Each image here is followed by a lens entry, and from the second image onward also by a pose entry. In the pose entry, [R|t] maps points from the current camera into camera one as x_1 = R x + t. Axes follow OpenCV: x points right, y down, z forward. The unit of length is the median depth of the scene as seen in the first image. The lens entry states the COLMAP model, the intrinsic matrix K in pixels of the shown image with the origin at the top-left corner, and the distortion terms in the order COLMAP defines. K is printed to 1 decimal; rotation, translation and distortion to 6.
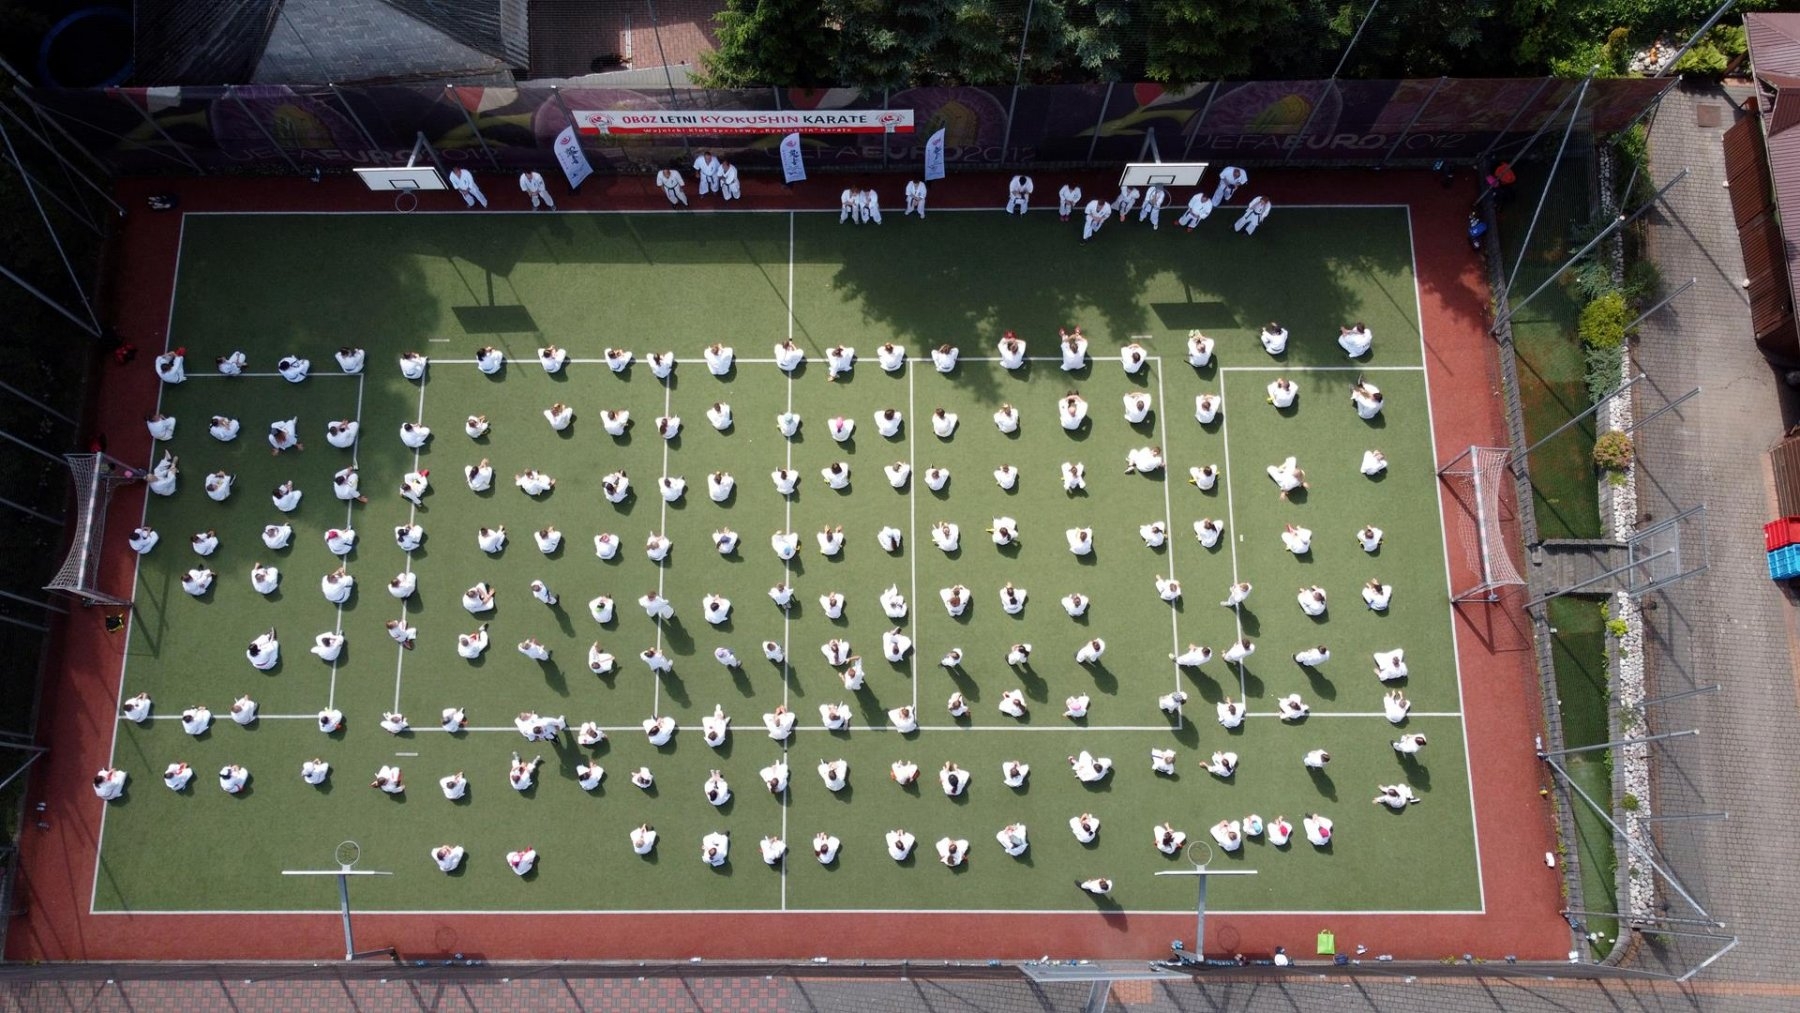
lens RADIAL K [[1365.2, 0, 900.0], [0, 1365.2, 506.5], [0, 0, 1]] dist [0.025249, -0.002208]
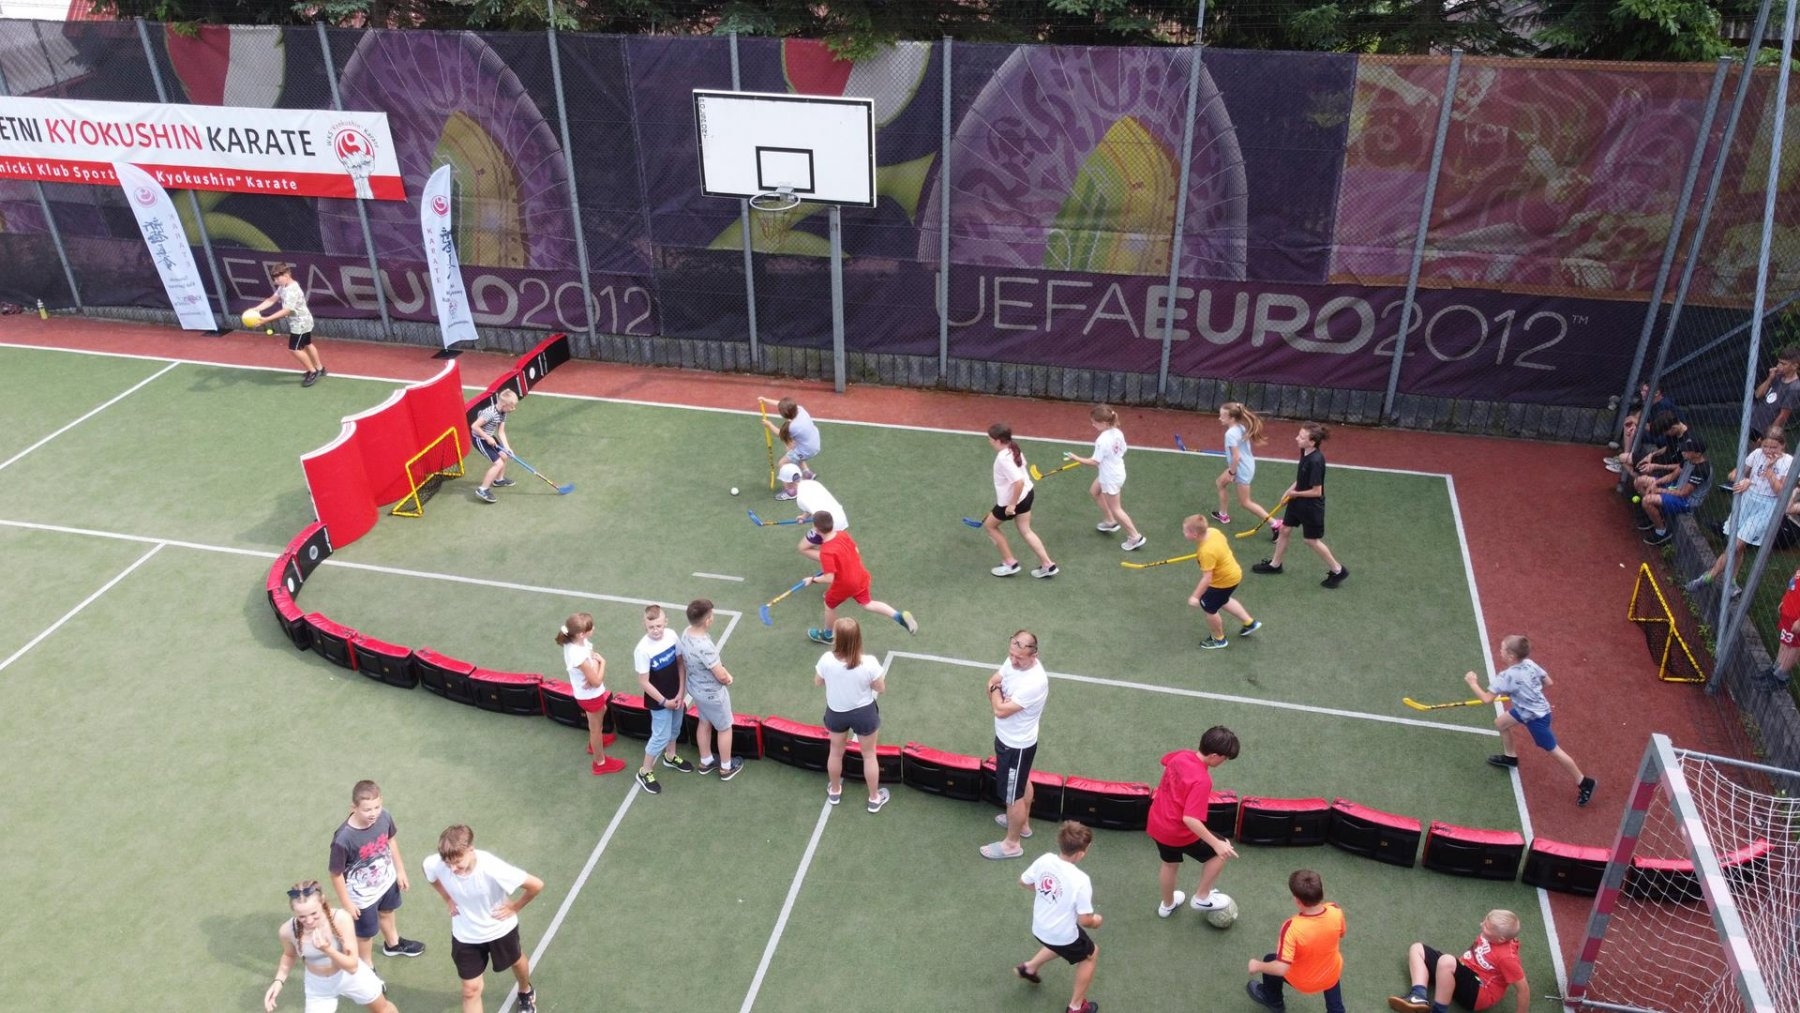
lens RADIAL K [[1365.2, 0, 900.0], [0, 1365.2, 506.5], [0, 0, 1]] dist [0.025249, -0.002208]
pose [[0.970243, 0.111792, -0.214780, 0.316272], [-0.233370, 0.668220, -0.706414, 0.124711], [0.064549, 0.735517, 0.674425, 0.757388]]
